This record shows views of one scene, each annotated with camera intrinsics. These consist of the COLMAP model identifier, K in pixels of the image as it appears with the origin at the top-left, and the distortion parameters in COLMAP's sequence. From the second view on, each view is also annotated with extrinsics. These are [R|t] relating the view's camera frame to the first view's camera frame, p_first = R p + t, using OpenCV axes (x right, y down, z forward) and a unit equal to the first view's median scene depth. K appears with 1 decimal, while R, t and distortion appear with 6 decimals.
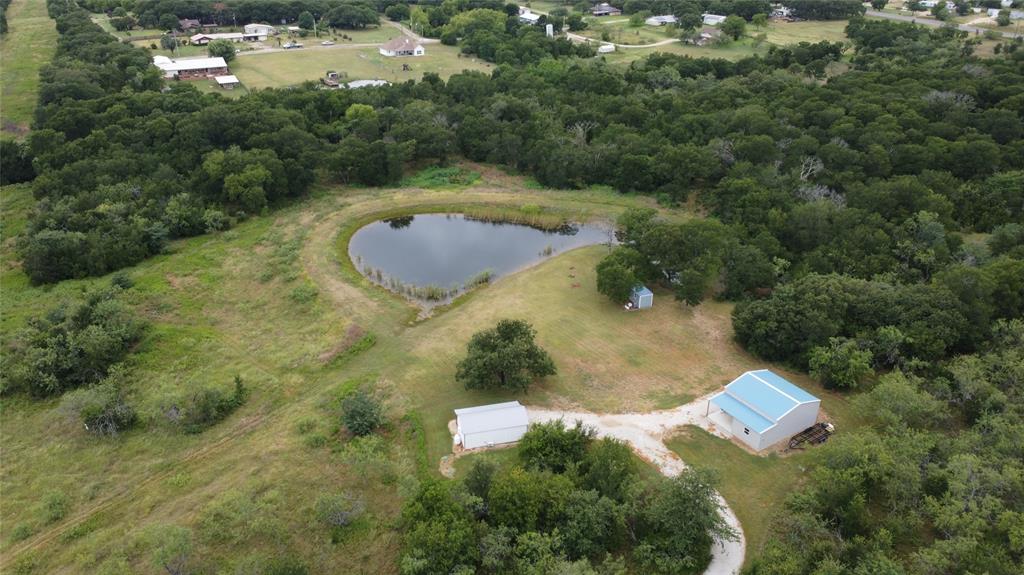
lens RADIAL K [[732.9, 0, 512.0], [0, 732.9, 287.5], [0, 0, 1]] dist [-0.000827, -0.004123]
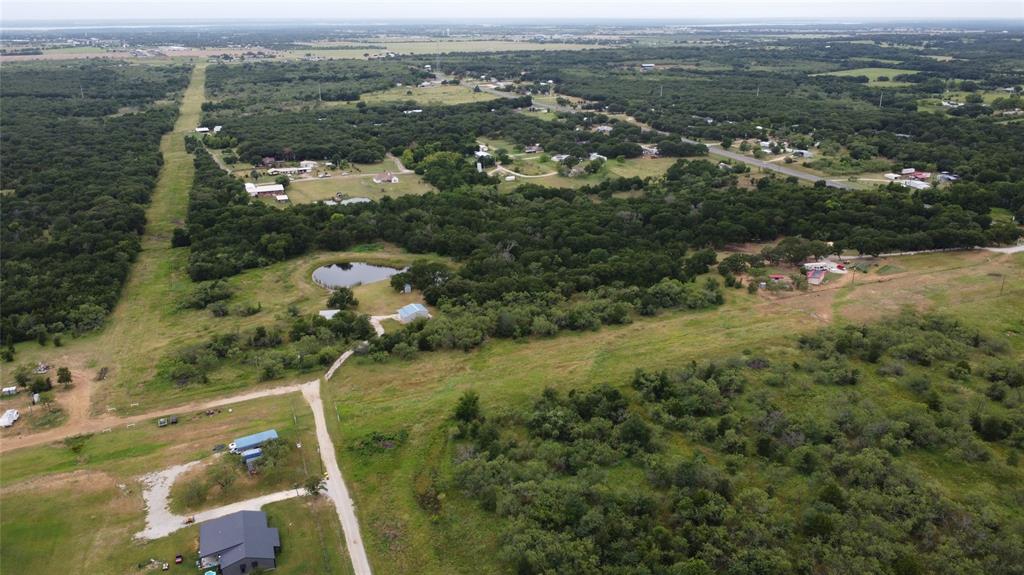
lens RADIAL K [[732.9, 0, 512.0], [0, 732.9, 287.5], [0, 0, 1]] dist [-0.000827, -0.004123]
pose [[0.994921, 0.022414, -0.098136, 0.483004], [-0.034325, 0.992008, -0.121416, 0.189982], [0.094630, 0.124168, 0.987739, -0.961923]]
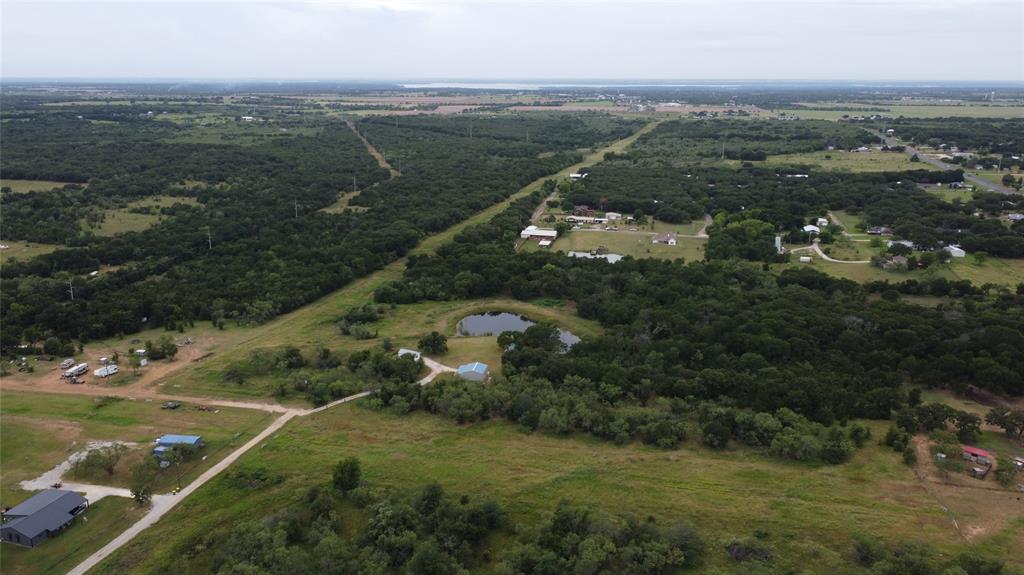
lens RADIAL K [[732.9, 0, 512.0], [0, 732.9, 287.5], [0, 0, 1]] dist [-0.000827, -0.004123]
pose [[0.734729, 0.178491, -0.654457, 1.039377], [-0.306419, 0.948055, -0.085438, 0.027146], [0.605211, 0.263312, 0.751257, -0.604039]]
